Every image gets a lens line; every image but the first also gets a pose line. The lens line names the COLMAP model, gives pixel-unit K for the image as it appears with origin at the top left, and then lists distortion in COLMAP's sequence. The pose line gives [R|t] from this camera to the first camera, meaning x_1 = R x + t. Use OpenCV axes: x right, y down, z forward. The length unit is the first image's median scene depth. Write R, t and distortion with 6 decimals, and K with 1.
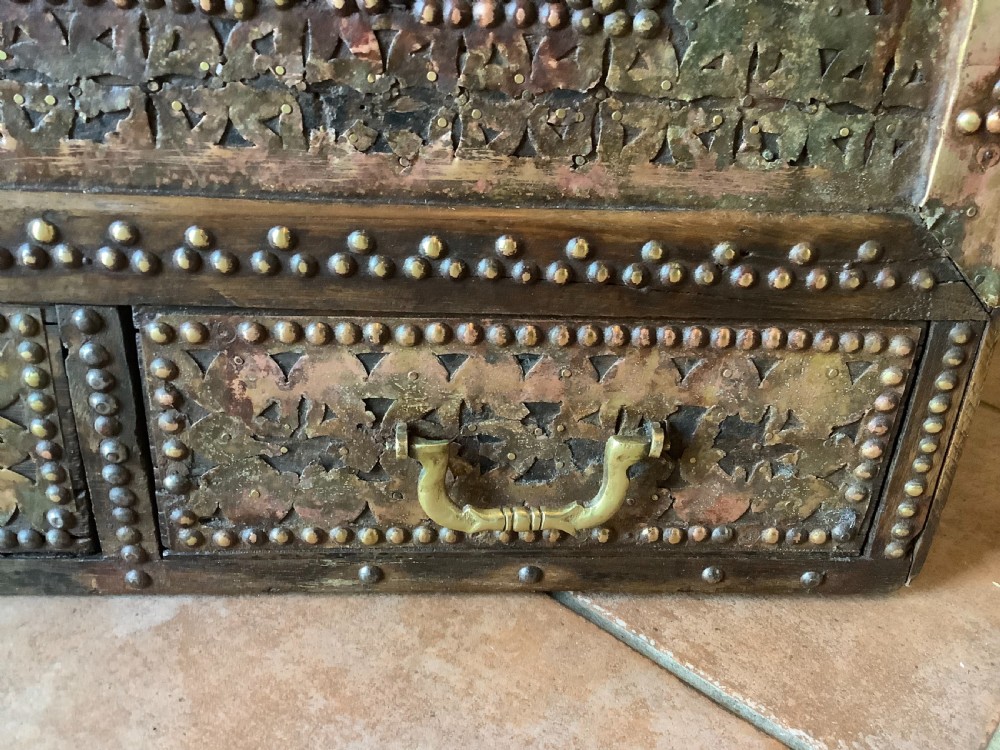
lens RADIAL K [[901.8, 0, 494.3], [0, 901.8, 374.4], [0, 0, 1]] dist [0.074902, -0.144151]
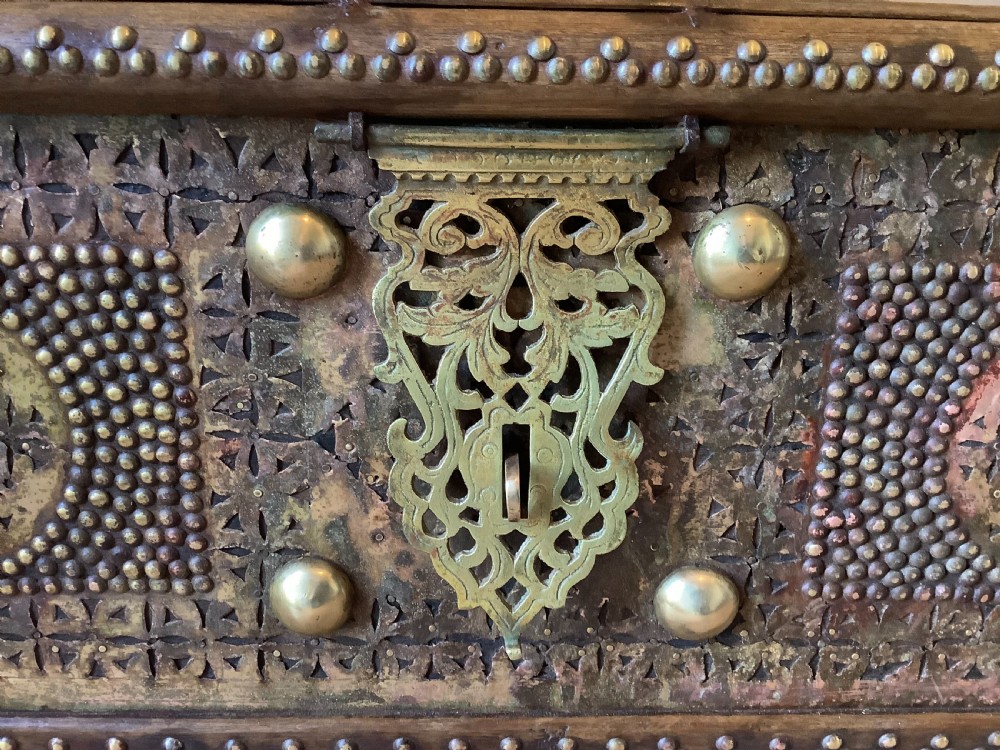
lens RADIAL K [[901.8, 0, 501.5], [0, 901.8, 371.2], [0, 0, 1]] dist [0.074902, -0.144151]
pose [[0.998973, -0.019955, -0.040666, -0.828598], [0.014878, 0.992475, -0.121539, -0.493299], [0.042786, 0.120809, 0.991753, -0.398477]]
